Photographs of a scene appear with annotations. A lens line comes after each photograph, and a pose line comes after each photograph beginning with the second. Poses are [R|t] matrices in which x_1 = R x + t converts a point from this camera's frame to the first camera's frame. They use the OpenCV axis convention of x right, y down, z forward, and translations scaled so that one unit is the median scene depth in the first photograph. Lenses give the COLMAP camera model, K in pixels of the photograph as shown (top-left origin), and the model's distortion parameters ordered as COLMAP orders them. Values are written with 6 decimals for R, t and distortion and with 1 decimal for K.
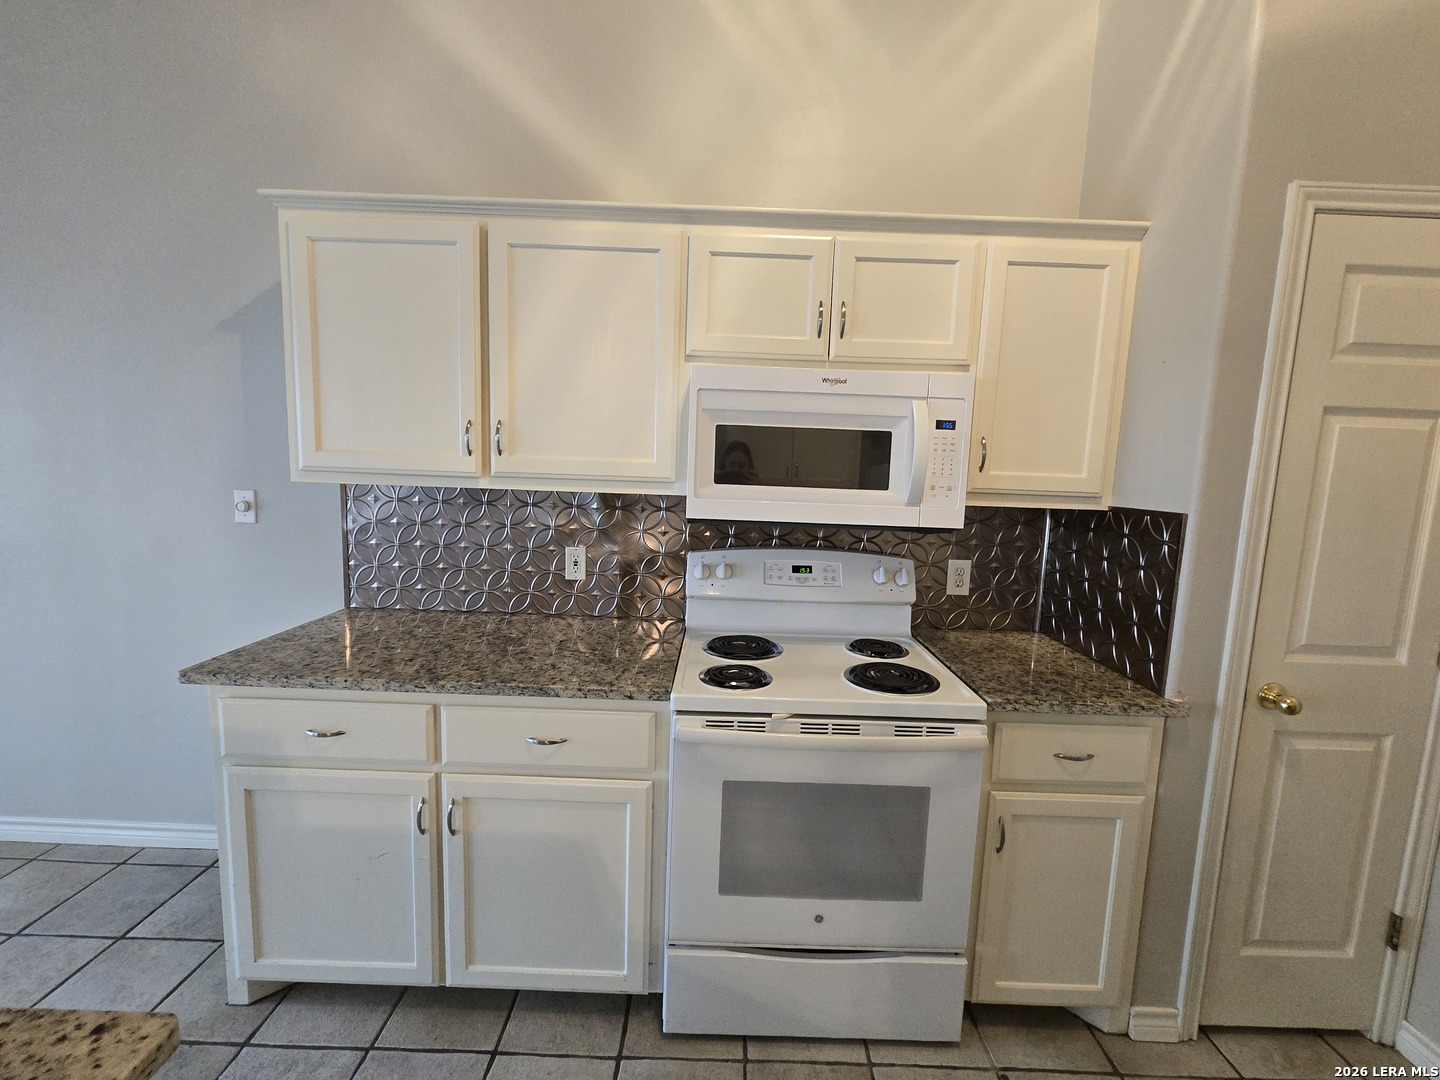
lens RADIAL K [[588.6, 0, 721.2], [0, 588.6, 531.9], [0, 0, 1]] dist [-0.000953, 0.001050]
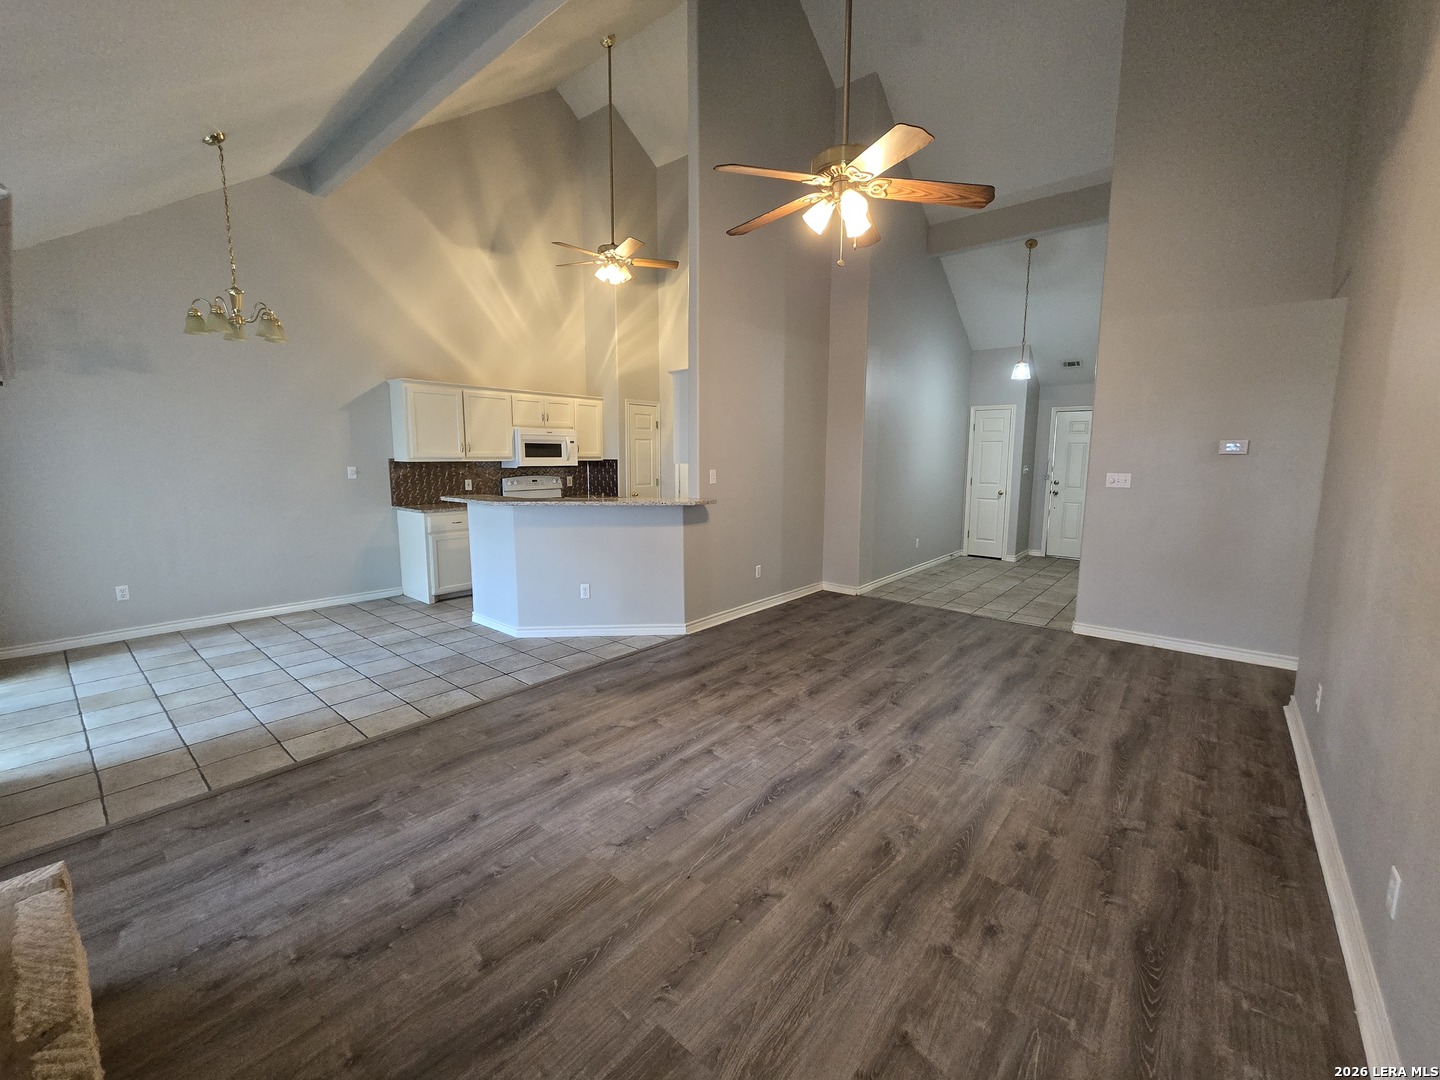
lens RADIAL K [[588.6, 0, 724.3], [0, 588.6, 530.5], [0, 0, 1]] dist [-0.000953, 0.001050]
pose [[0.643572, -0.130163, 0.754237, -2.277714], [0.103520, 0.991181, 0.082723, 0.227239], [-0.758353, 0.024841, 0.651371, -2.700458]]
